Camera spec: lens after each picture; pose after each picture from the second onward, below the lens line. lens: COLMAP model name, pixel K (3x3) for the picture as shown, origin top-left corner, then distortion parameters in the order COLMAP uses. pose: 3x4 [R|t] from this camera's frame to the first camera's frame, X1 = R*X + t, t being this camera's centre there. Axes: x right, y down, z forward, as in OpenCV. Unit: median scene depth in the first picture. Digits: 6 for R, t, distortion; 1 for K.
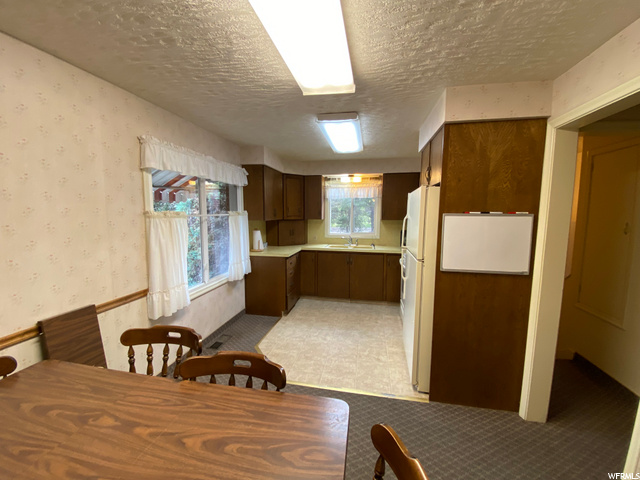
lens RADIAL K [[259.2, 0, 320.0], [0, 259.2, 240.0], [0, 0, 1]] dist [0.024026, -0.022964]
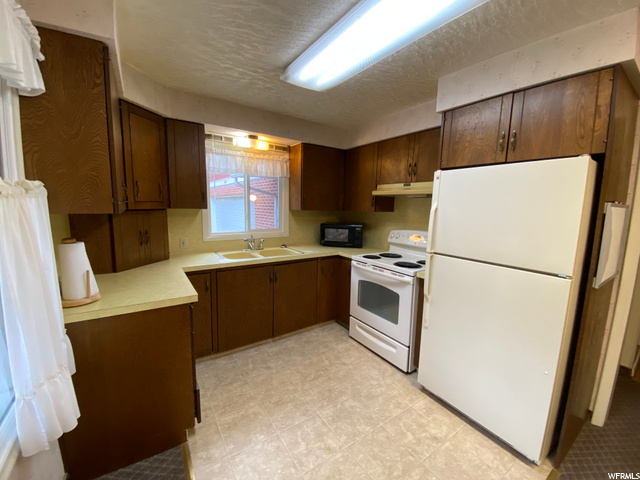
lens RADIAL K [[259.2, 0, 320.0], [0, 259.2, 240.0], [0, 0, 1]] dist [0.024026, -0.022964]
pose [[0.706379, -0.080269, 0.703267, -0.234037], [0.052088, 0.996750, 0.061449, -0.039261], [-0.705914, -0.006775, 0.708265, 0.489707]]
